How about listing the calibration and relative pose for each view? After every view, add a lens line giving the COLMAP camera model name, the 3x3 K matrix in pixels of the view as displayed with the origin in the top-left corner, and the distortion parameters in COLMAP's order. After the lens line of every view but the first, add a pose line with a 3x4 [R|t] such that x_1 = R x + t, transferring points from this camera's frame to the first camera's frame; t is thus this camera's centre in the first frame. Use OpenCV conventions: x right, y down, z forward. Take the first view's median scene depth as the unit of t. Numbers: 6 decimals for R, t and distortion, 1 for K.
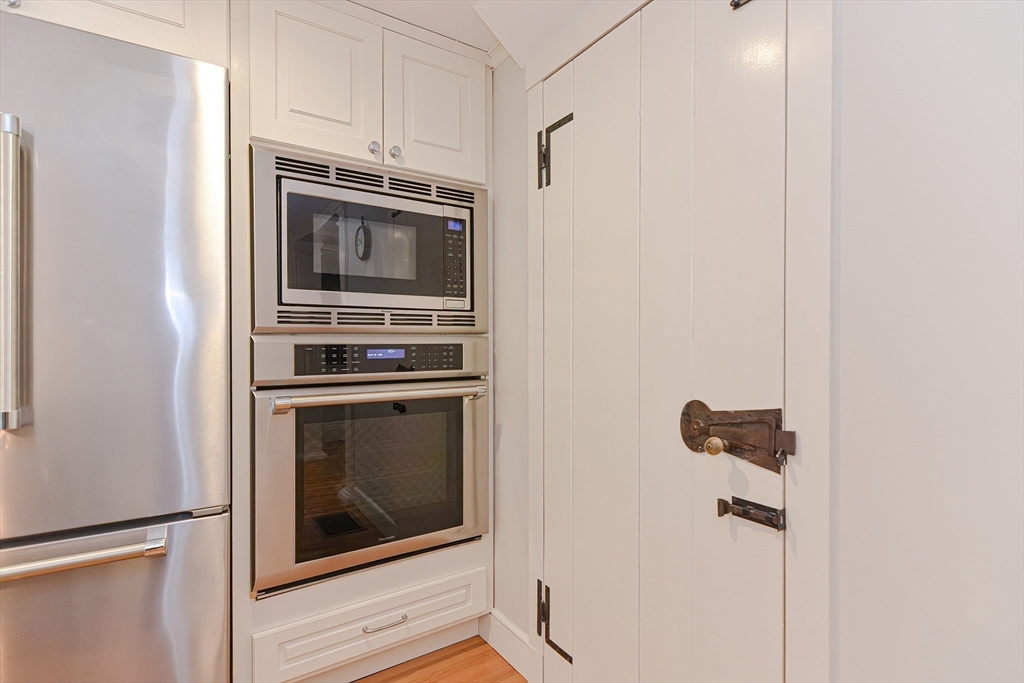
lens RADIAL K [[497.6, 0, 518.2], [0, 497.6, 343.0], [0, 0, 1]] dist [0.019236, 0.000104]
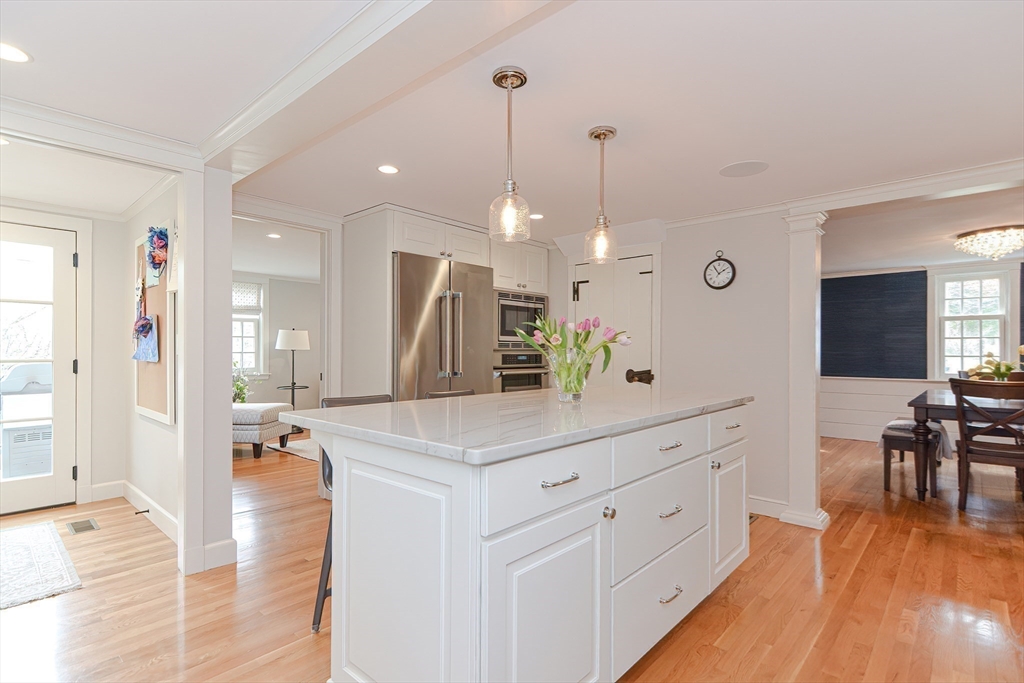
lens RADIAL K [[497.6, 0, 514.8], [0, 497.6, 345.9], [0, 0, 1]] dist [0.019236, 0.000104]
pose [[0.969717, 0.005767, 0.244163, -1.029288], [-0.002401, 0.999898, -0.014078, -0.005124], [-0.244219, 0.013065, 0.969632, -1.786370]]
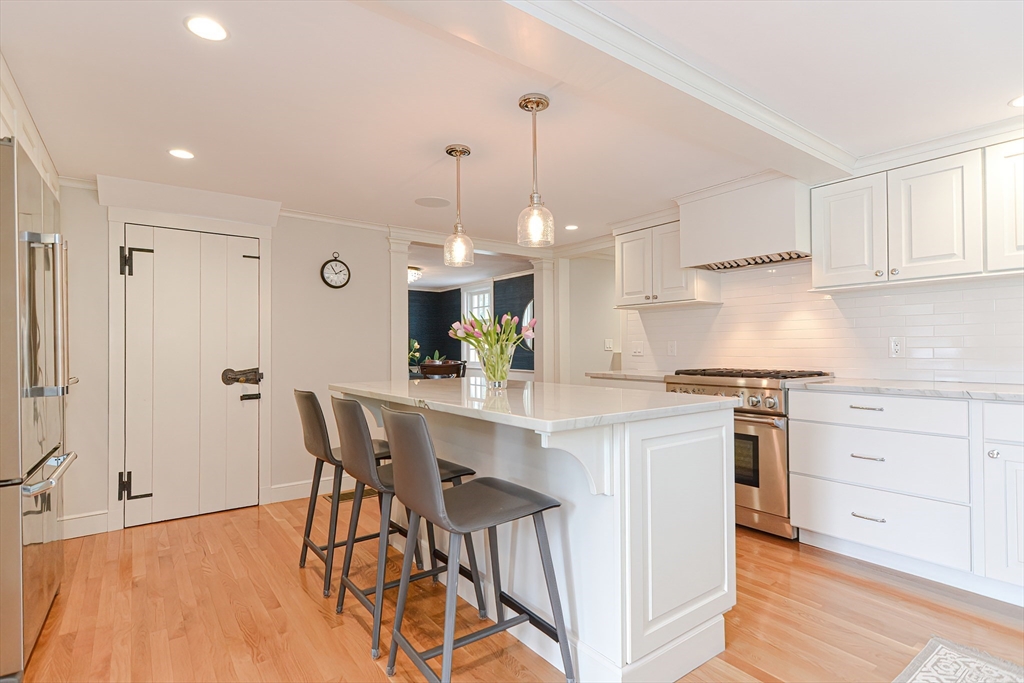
lens RADIAL K [[497.6, 0, 518.4], [0, 497.6, 348.7], [0, 0, 1]] dist [0.019236, 0.000104]
pose [[-0.050082, -0.002395, 0.998742, -2.107505], [0.011902, 0.999925, 0.002994, -0.000176], [-0.998674, 0.012037, -0.050049, -0.493823]]
